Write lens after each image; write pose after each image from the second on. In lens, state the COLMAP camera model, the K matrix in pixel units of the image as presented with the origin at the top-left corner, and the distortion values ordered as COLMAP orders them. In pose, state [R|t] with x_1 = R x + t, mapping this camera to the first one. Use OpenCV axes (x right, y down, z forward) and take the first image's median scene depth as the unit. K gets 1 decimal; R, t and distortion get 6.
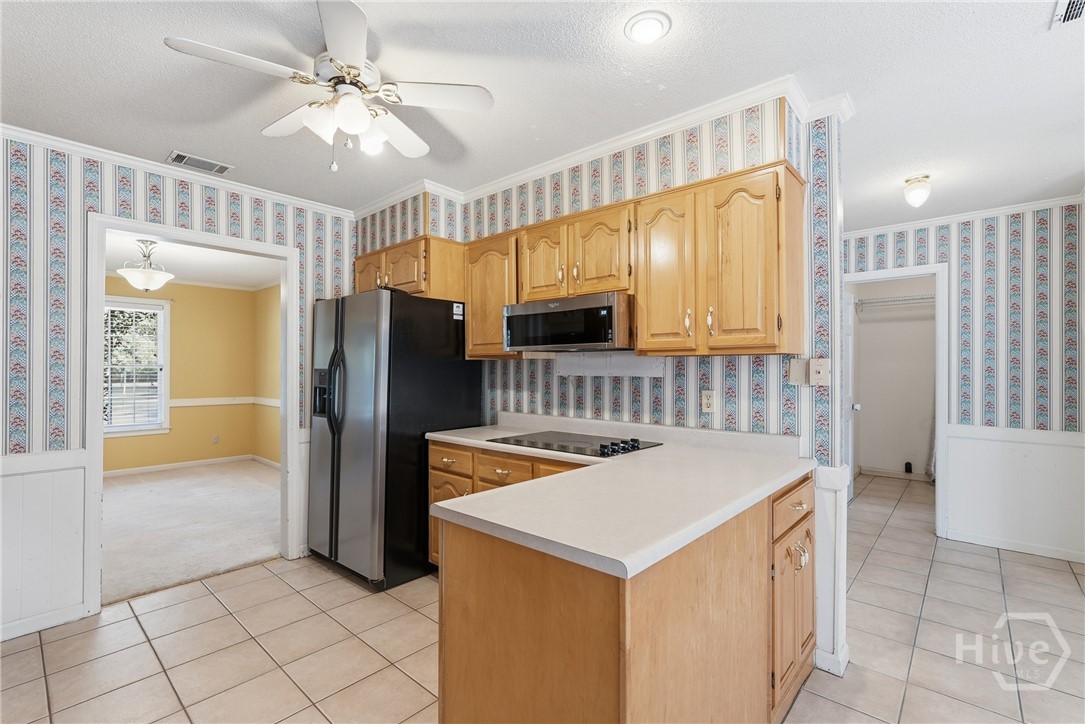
lens RADIAL K [[480.2, 0, 544.8], [0, 480.2, 365.3], [0, 0, 1]] dist [-0.003181, -0.000084]
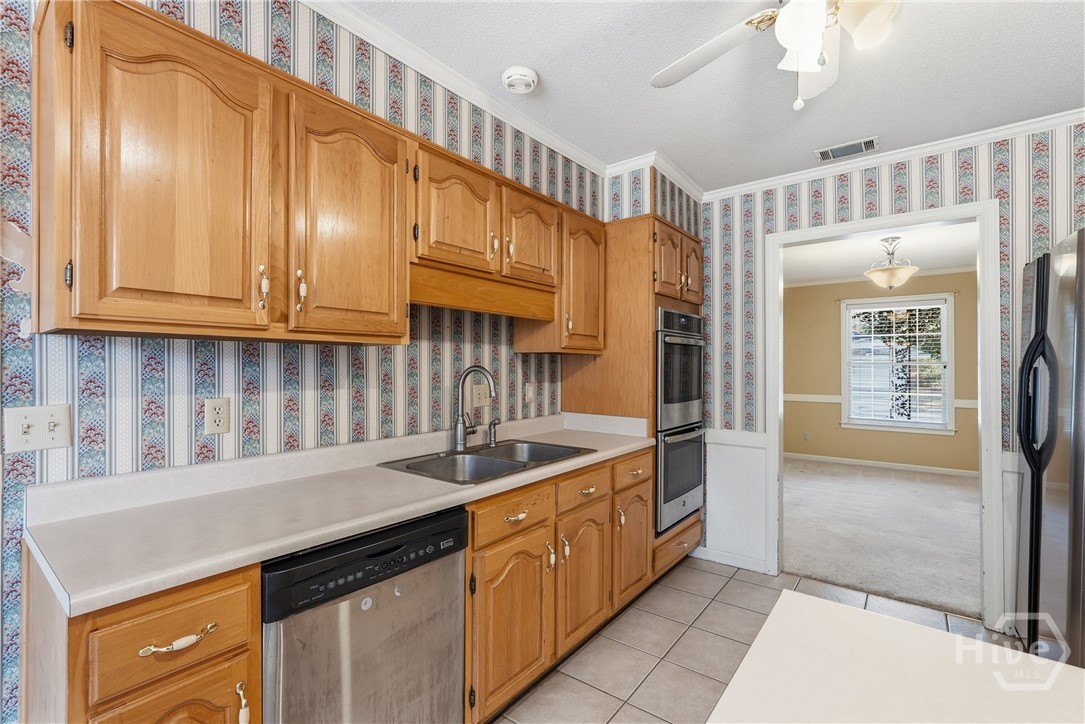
lens RADIAL K [[480.2, 0, 544.8], [0, 480.2, 365.3], [0, 0, 1]] dist [-0.003181, -0.000084]
pose [[0.067606, -0.001239, -0.997711, 0.148341], [0.006926, 0.999976, -0.000772, 0.000715], [0.997688, -0.006858, 0.067613, 0.272262]]
